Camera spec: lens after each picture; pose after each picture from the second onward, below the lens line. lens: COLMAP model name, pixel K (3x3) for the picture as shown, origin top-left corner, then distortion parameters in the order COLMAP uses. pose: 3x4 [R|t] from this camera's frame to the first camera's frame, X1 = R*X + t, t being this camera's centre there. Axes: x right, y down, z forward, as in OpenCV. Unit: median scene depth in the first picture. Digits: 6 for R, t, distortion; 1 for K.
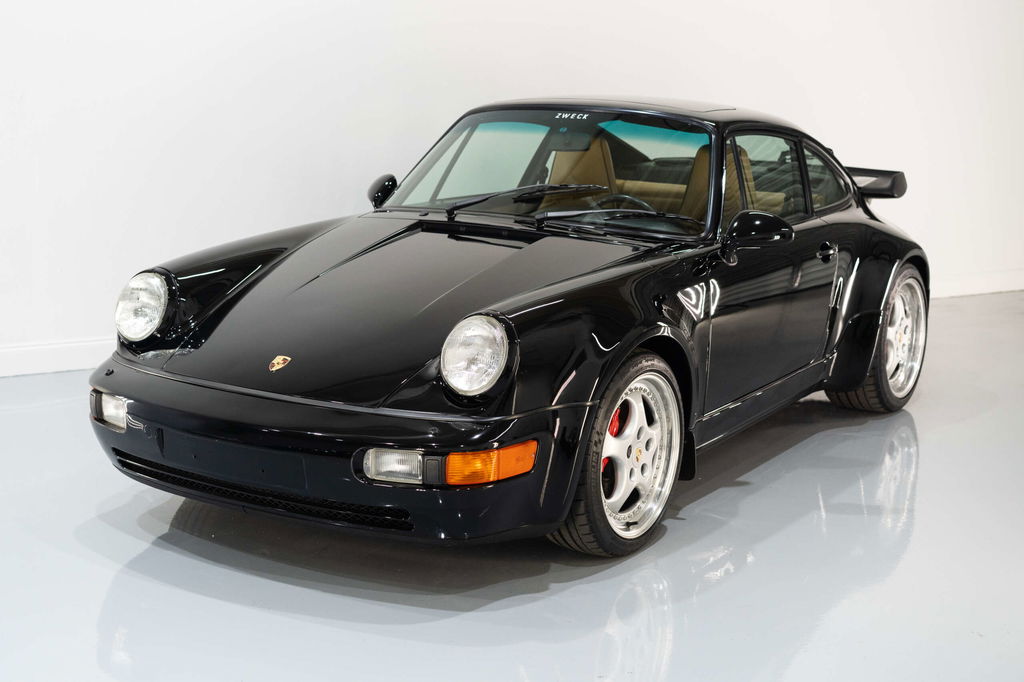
lens RADIAL K [[1644.3, 0, 512.0], [0, 1644.3, 341.0], [0, 0, 1]] dist [-0.003830, 0.060971]
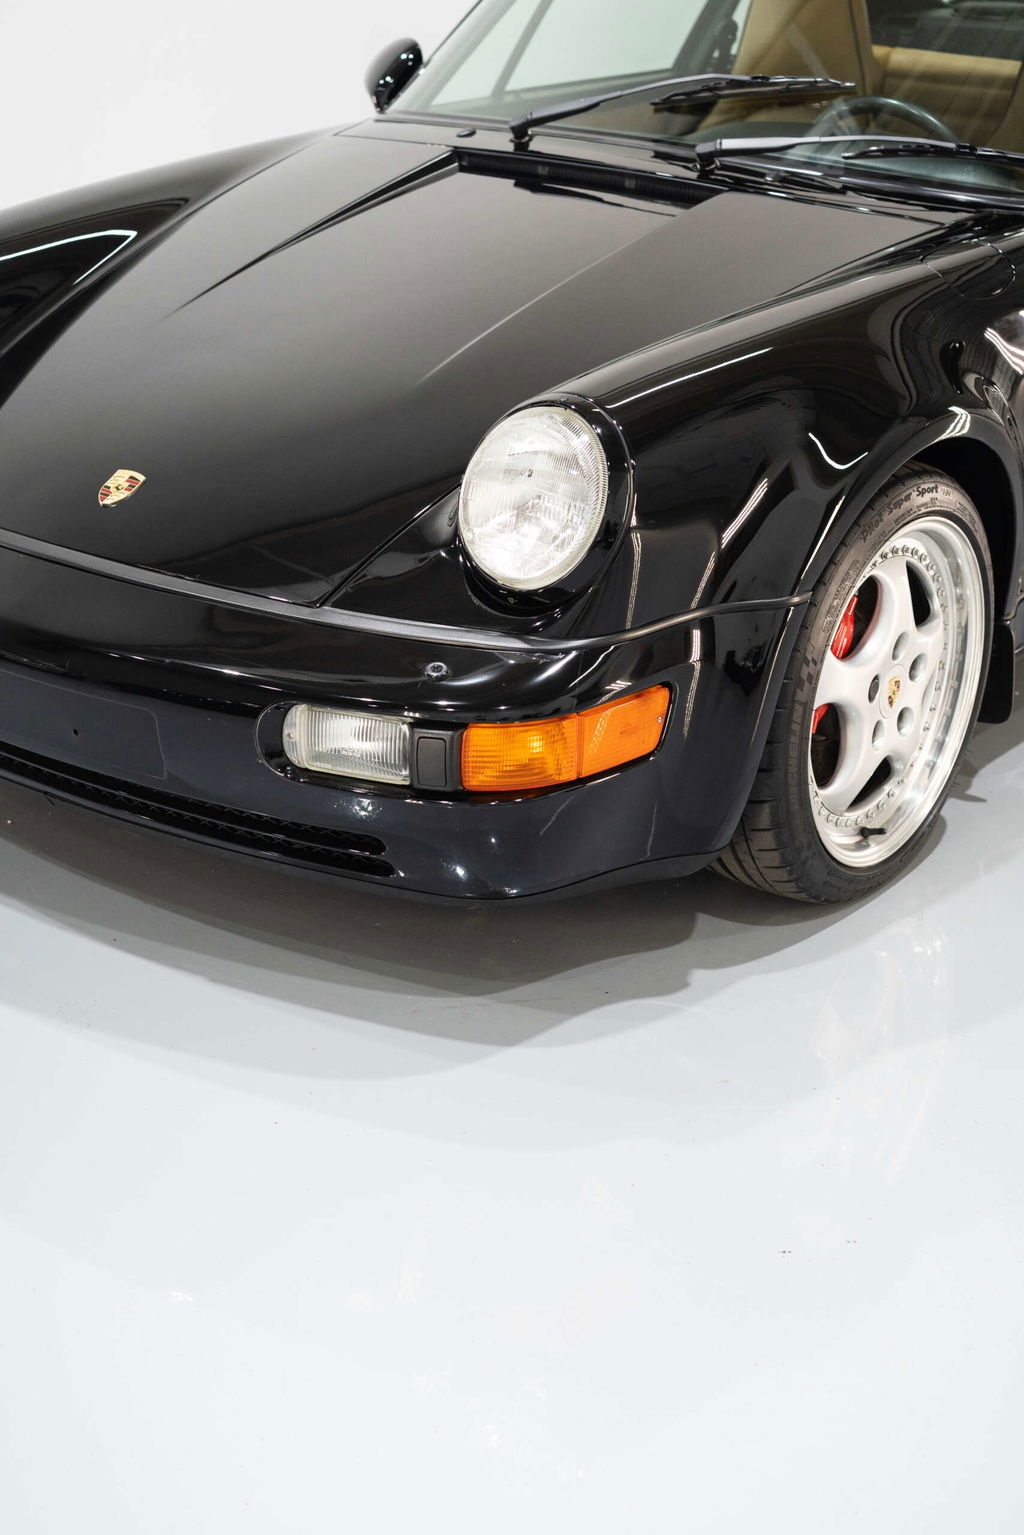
lens RADIAL K [[2540.0, 0, 512.0], [0, 2540.0, 767.5], [0, 0, 1]] dist [-0.011565, -0.014677]
pose [[0.997233, 0.031894, -0.067156, 0.017823], [-0.017869, 0.979649, 0.199920, -0.051371], [0.072166, -0.198167, 0.977508, 0.279797]]
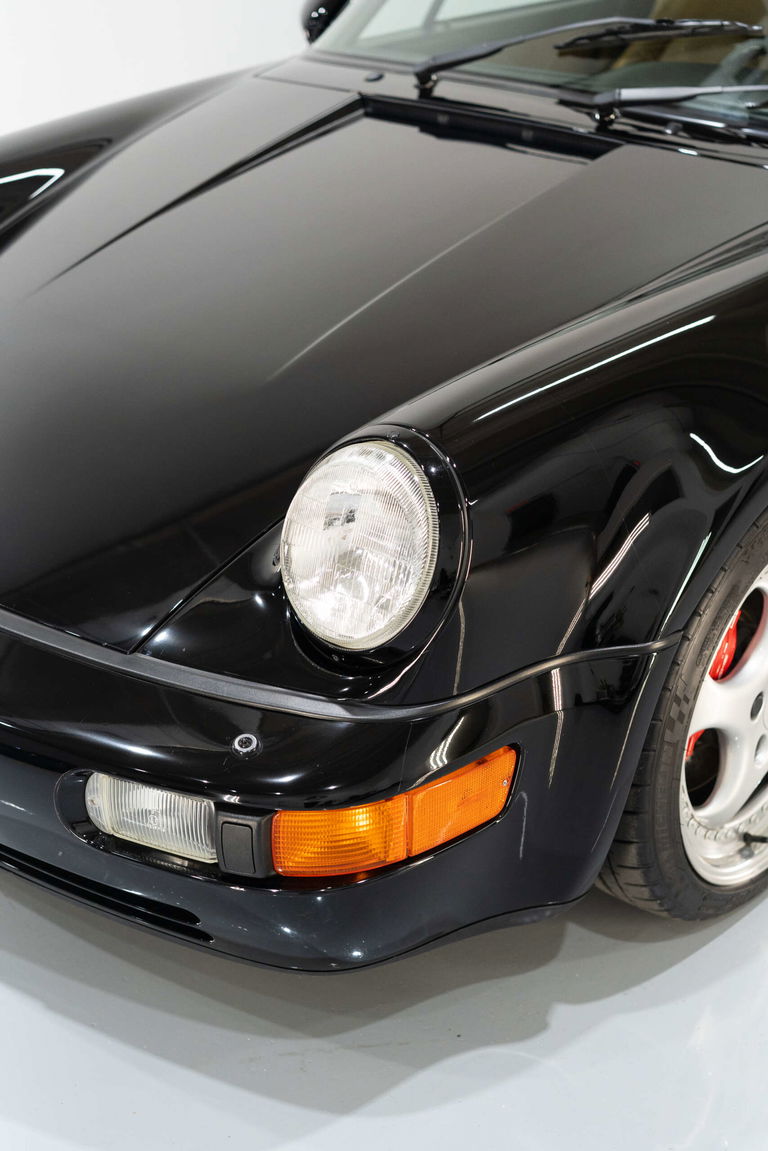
lens RADIAL K [[1848.3, 0, 367.2], [0, 1848.3, 579.1], [0, 0, 1]] dist [-0.003830, 0.060971]
pose [[0.985846, 0.050118, -0.159988, 0.045234], [-0.006543, 0.965047, 0.261995, -0.089803], [0.167527, -0.257239, 0.951716, 0.515829]]
